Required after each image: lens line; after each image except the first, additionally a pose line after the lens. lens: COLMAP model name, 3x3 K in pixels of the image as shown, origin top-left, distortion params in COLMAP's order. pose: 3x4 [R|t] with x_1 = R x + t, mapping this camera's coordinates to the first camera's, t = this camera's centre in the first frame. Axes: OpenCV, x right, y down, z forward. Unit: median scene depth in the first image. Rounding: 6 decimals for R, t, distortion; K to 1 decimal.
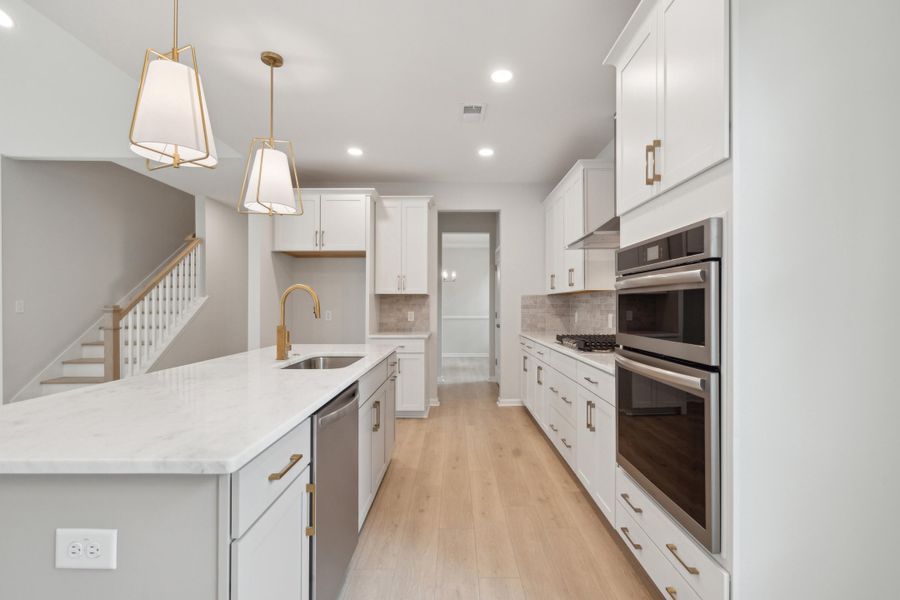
lens RADIAL K [[413.8, 0, 452.7], [0, 413.8, 304.6], [0, 0, 1]] dist [-0.001735, 0.000360]
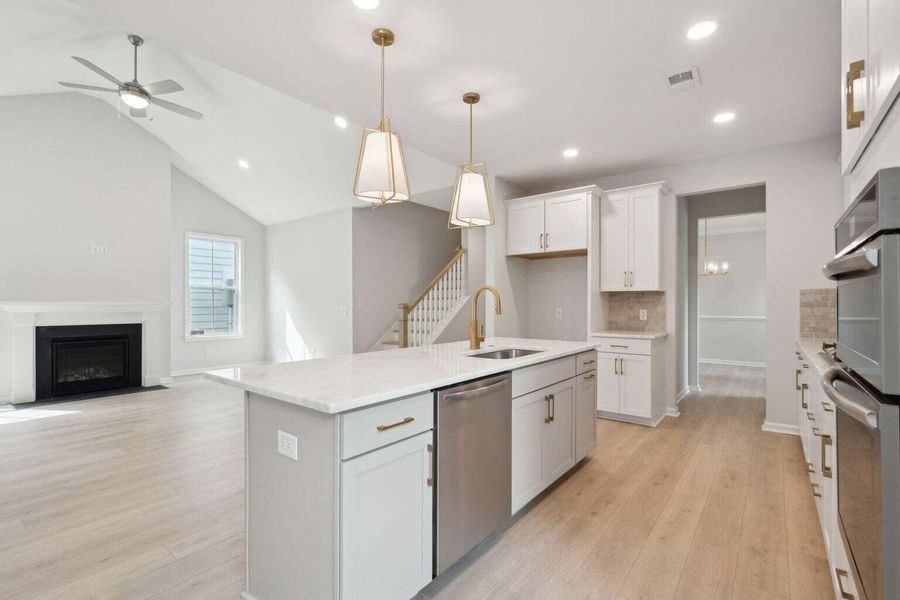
lens RADIAL K [[408.2, 0, 448.3], [0, 408.2, 301.8], [0, 0, 1]] dist [-0.000333, 0.000233]
pose [[0.785163, -0.003469, -0.619280, 0.136697], [0.002379, 0.999994, -0.002585, 0.000276], [0.619285, 0.000557, 0.785166, 0.016106]]
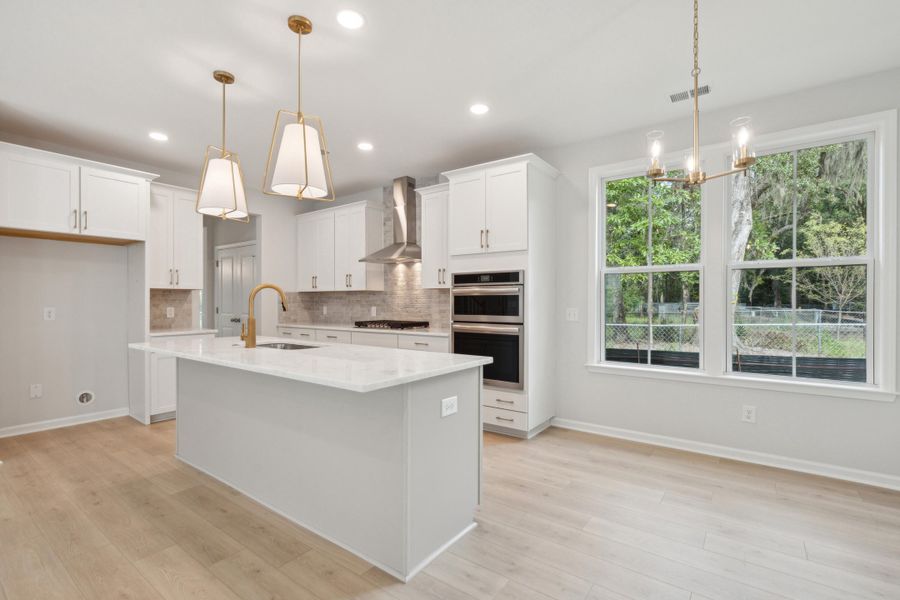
lens RADIAL K [[417.6, 0, 447.6], [0, 417.6, 302.0], [0, 0, 1]] dist [-0.015251, 0.000046]
pose [[0.591337, -0.001095, 0.806424, -0.547967], [-0.002634, 0.999991, 0.003289, -0.000161], [-0.806421, -0.004070, 0.591328, -0.073924]]
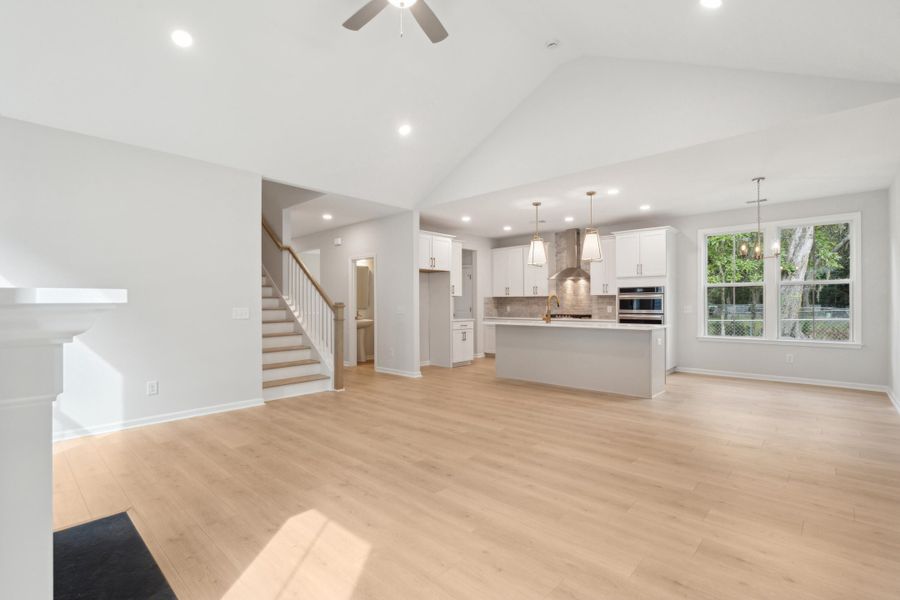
lens RADIAL K [[413.8, 0, 452.7], [0, 413.8, 304.6], [0, 0, 1]] dist [-0.001735, 0.000360]
pose [[0.676418, -0.004024, 0.736507, -1.453317], [0.001126, 0.999990, 0.004429, 0.001833], [-0.736517, -0.002167, 0.676415, -0.174742]]
